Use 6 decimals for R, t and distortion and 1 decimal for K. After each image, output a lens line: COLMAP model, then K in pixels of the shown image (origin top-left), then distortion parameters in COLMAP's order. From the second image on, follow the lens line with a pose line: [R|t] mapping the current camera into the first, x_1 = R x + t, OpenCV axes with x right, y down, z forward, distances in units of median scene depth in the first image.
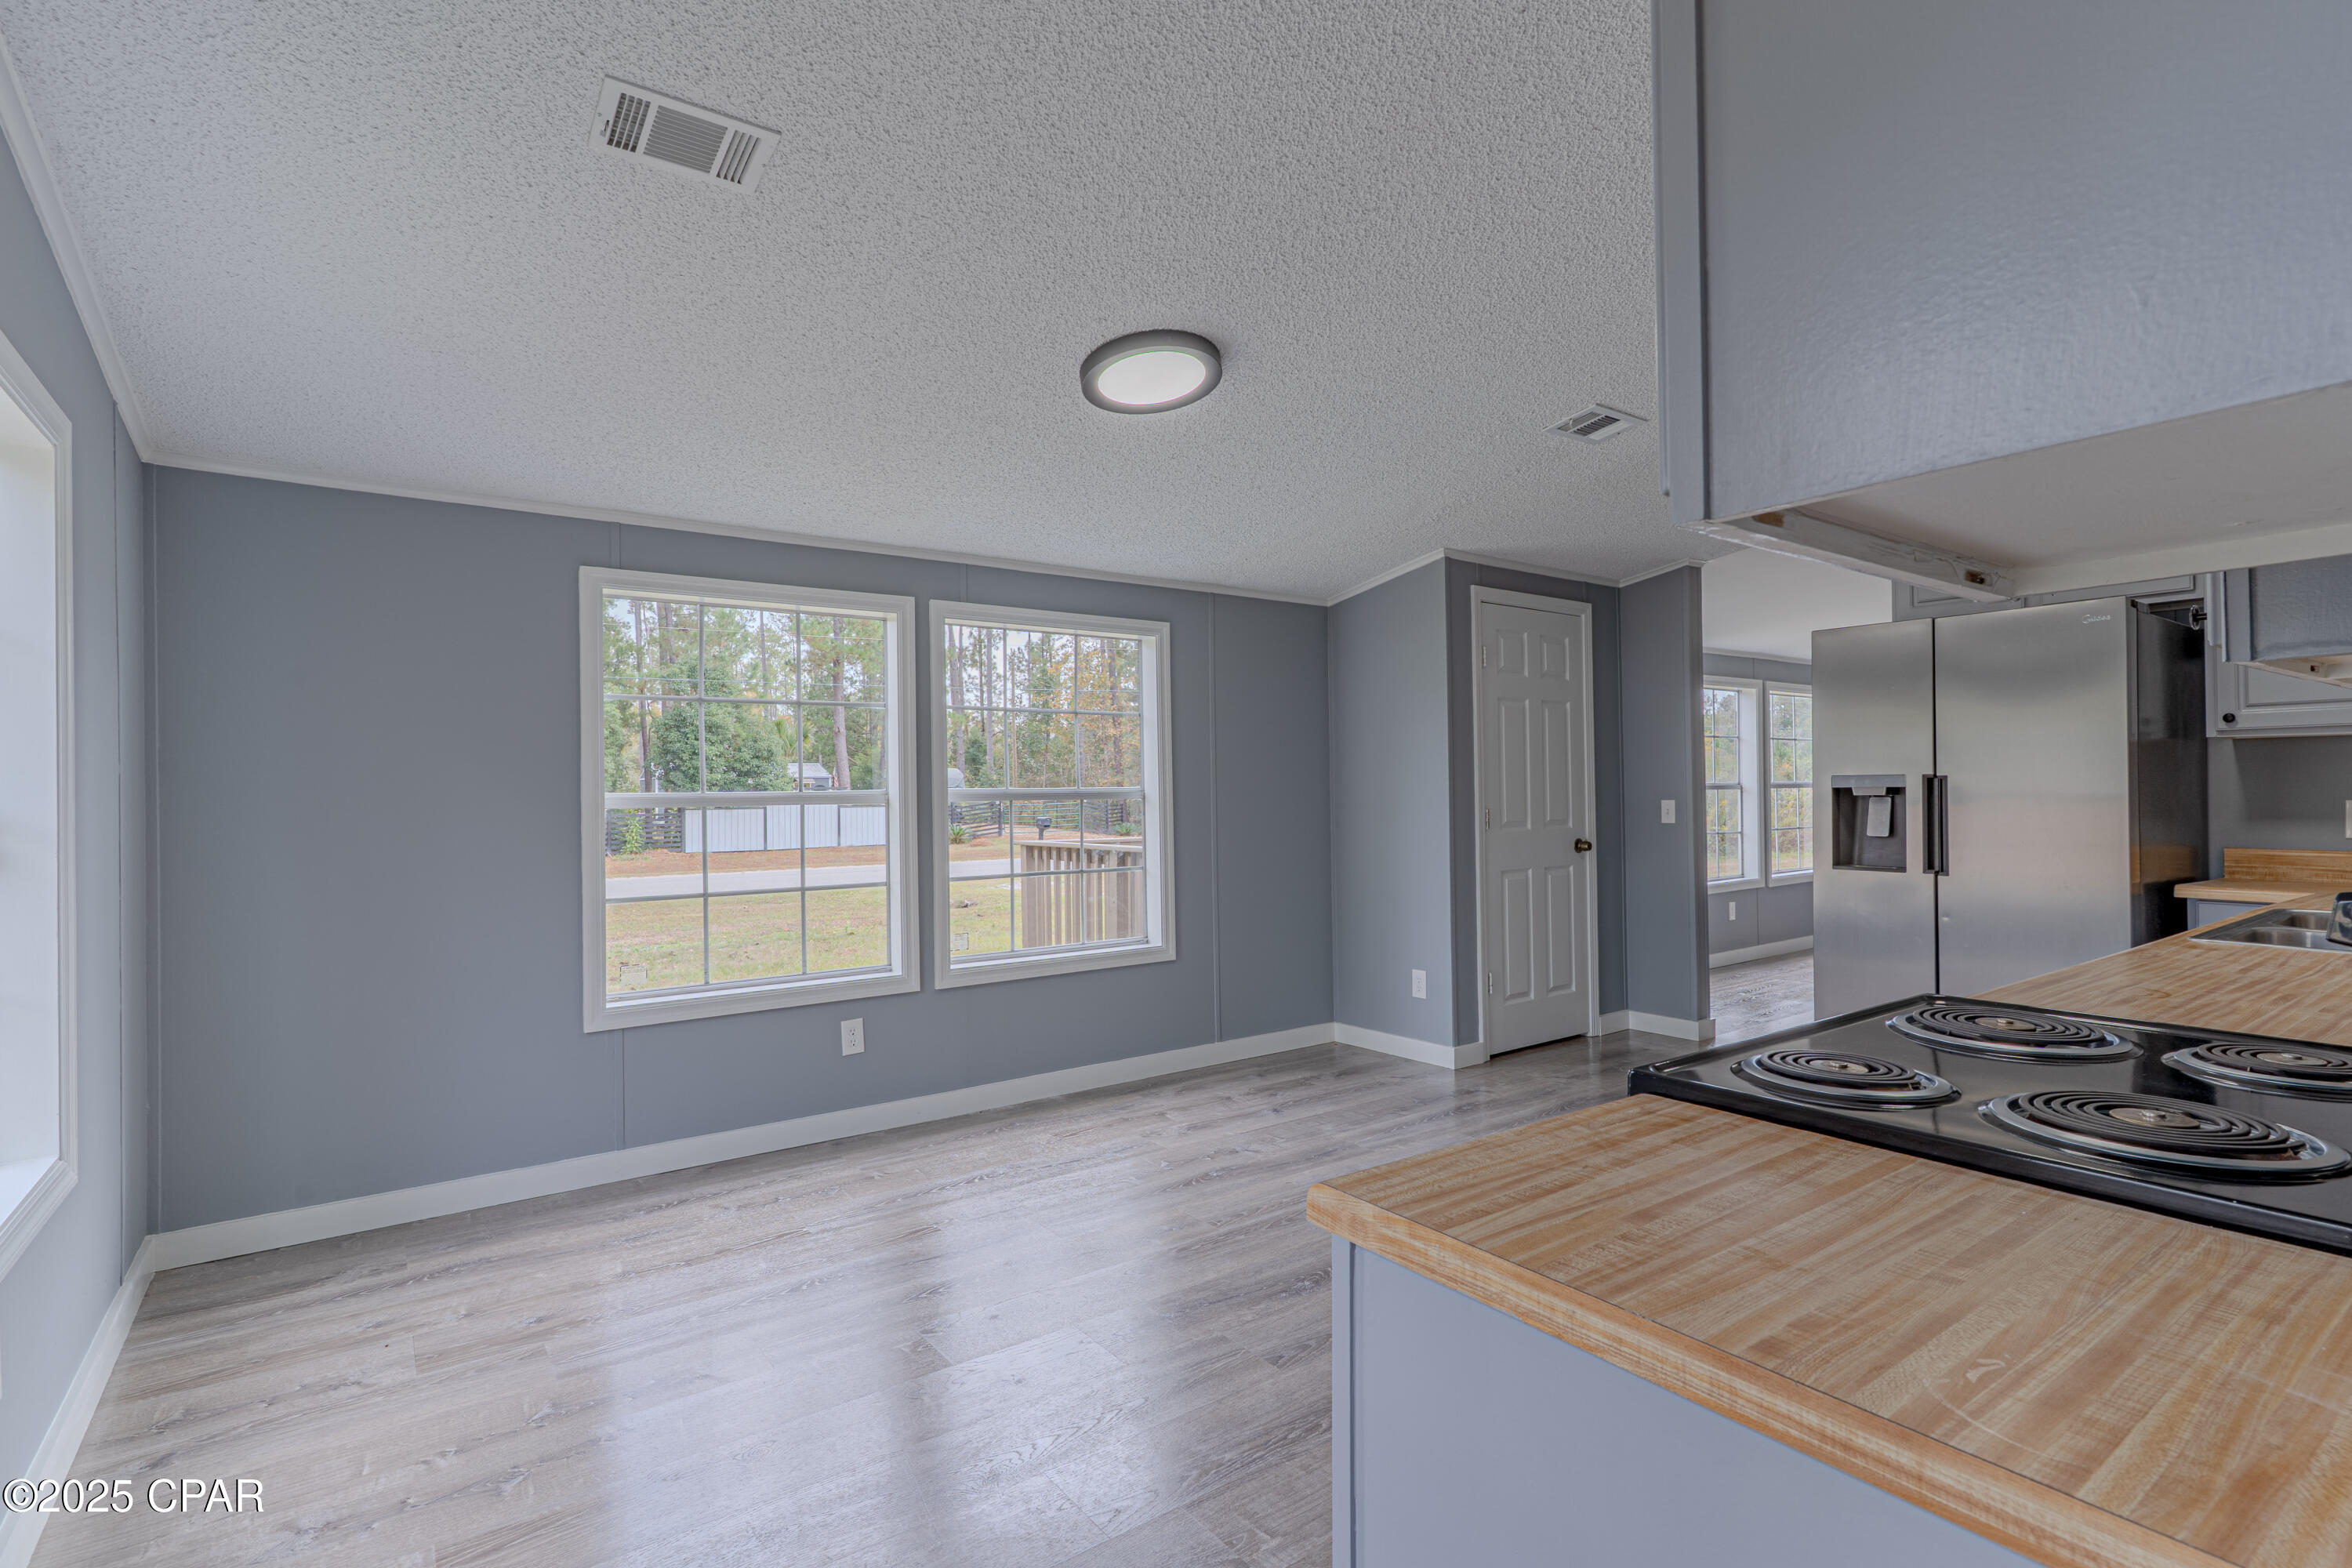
lens RADIAL K [[1121.4, 0, 1177.0], [0, 1121.4, 782.8], [0, 0, 1]] dist [0.003530, -0.001913]
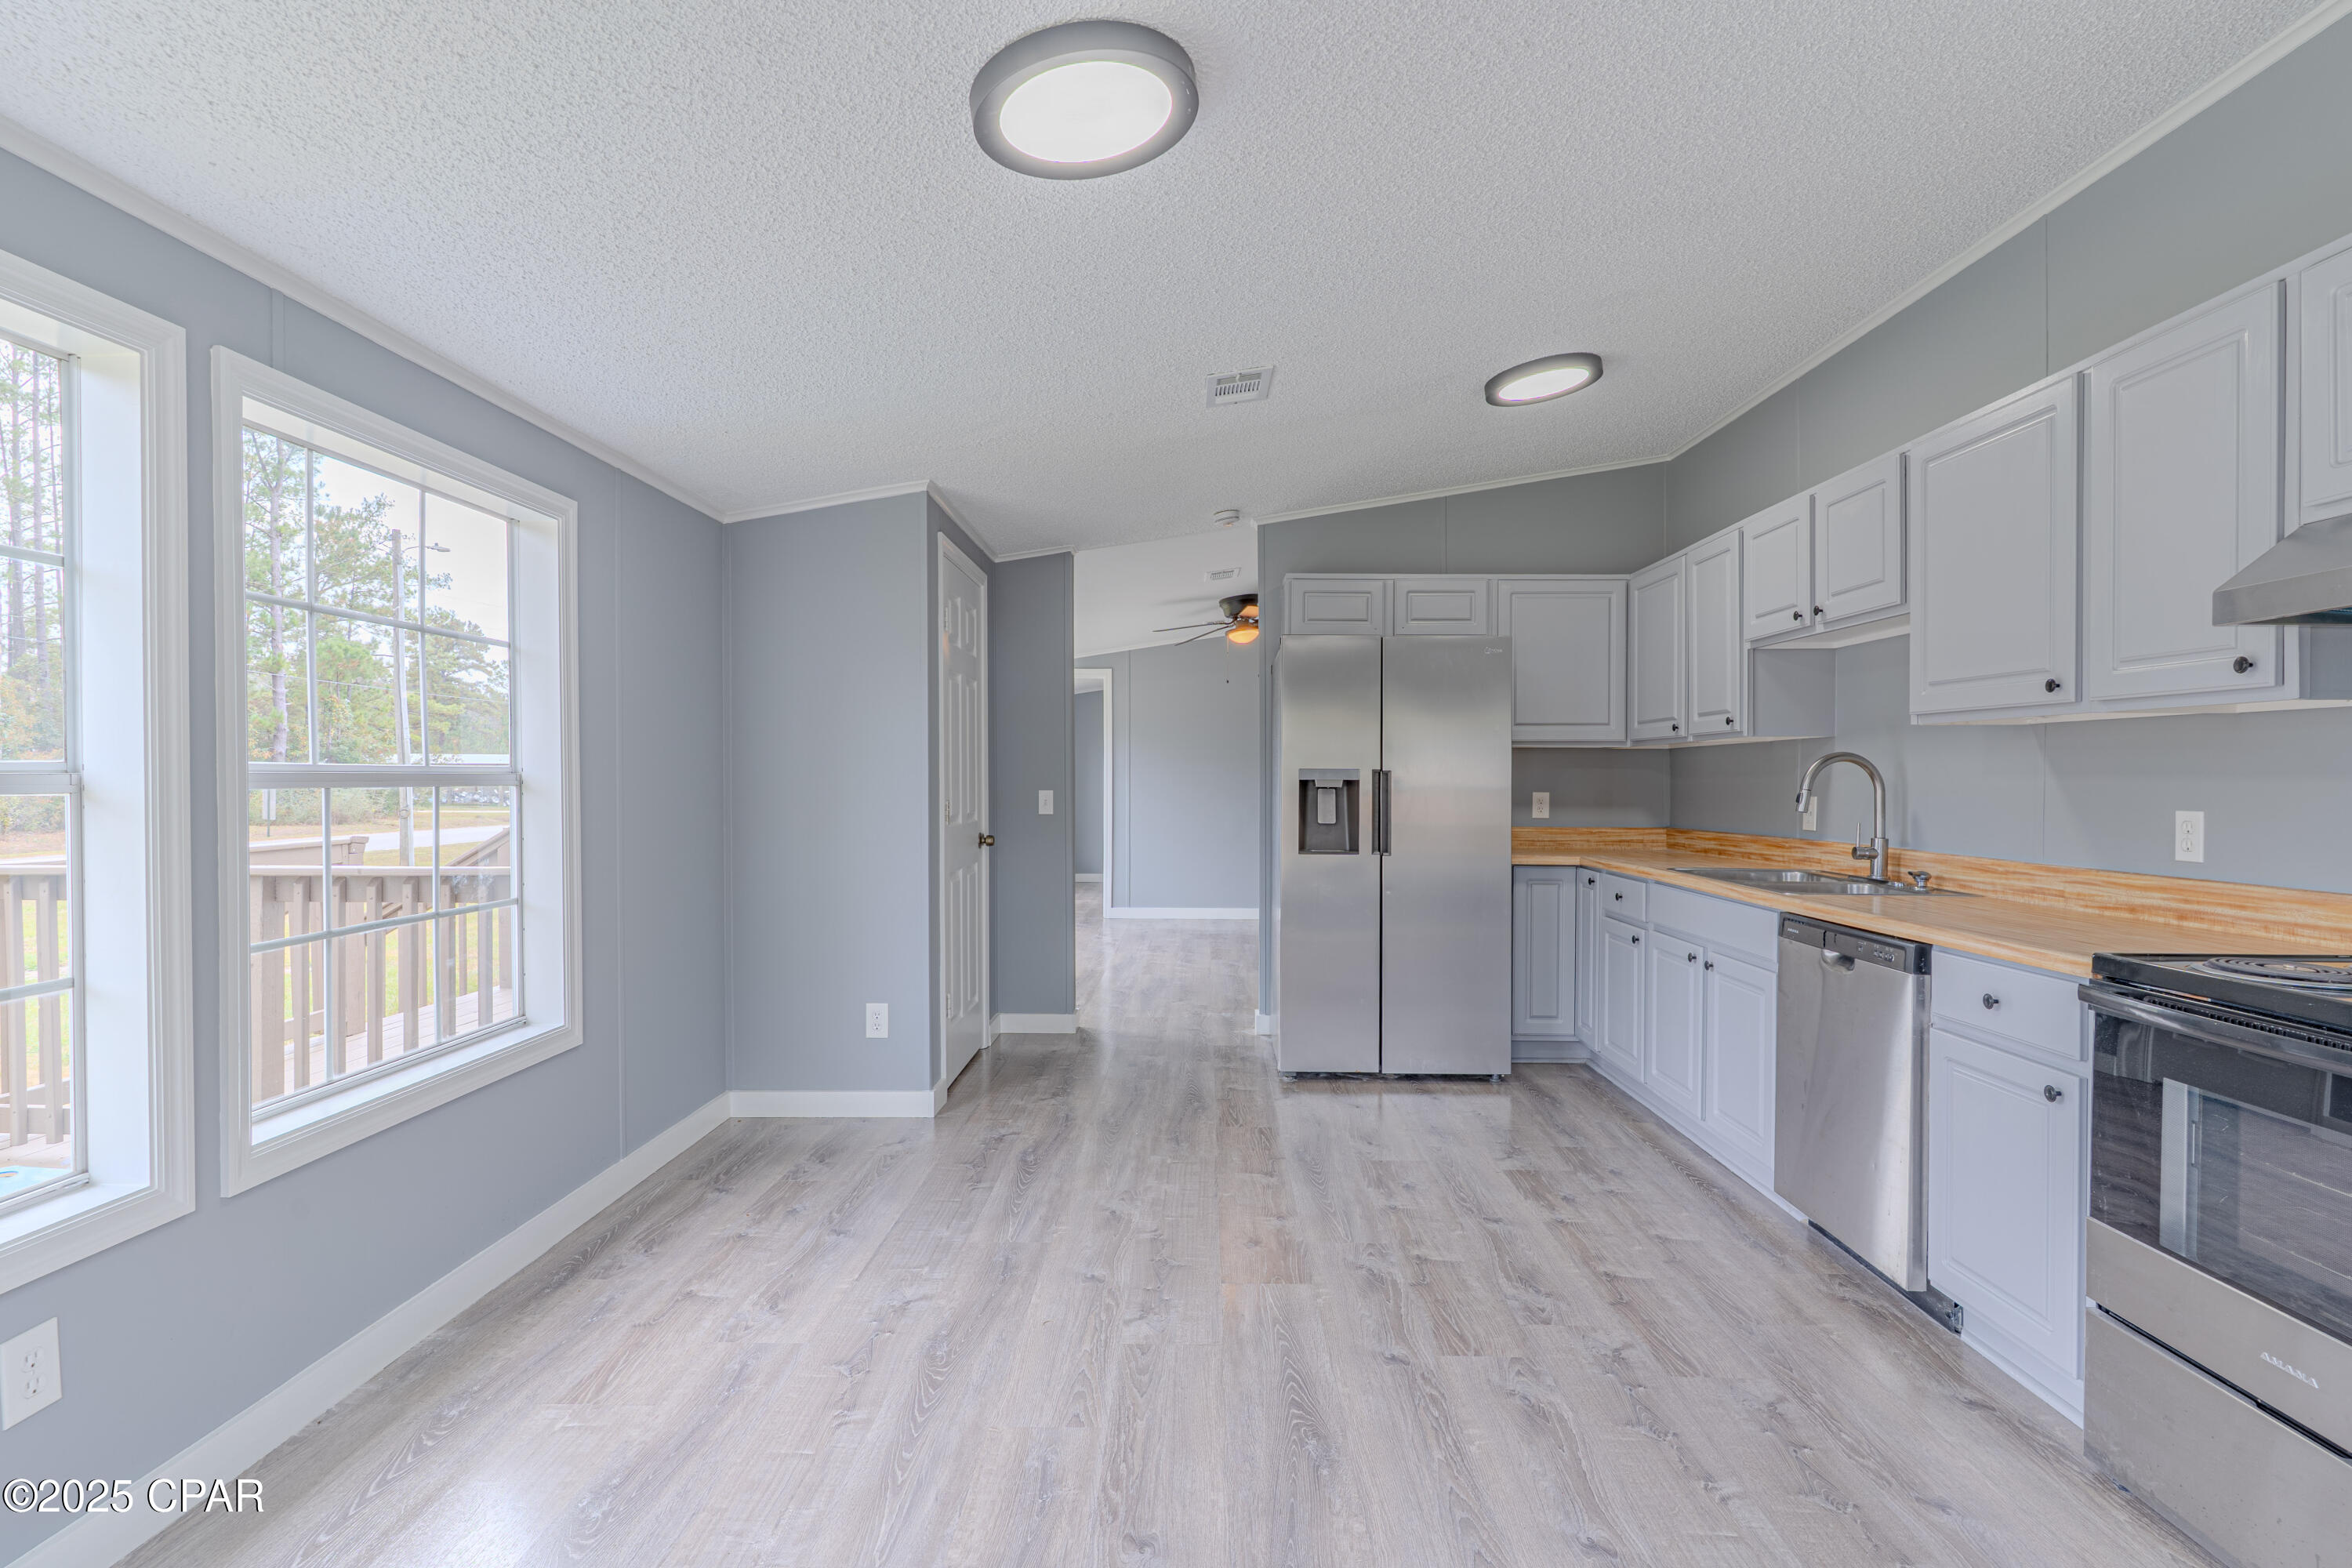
lens RADIAL K [[1121.4, 0, 1175.6], [0, 1121.4, 787.5], [0, 0, 1]] dist [0.003530, -0.001913]
pose [[0.609178, 0.005091, 0.793017, -0.345486], [-0.013999, 0.999893, 0.004334, 0.008634], [-0.792910, -0.013742, 0.609184, 0.415496]]
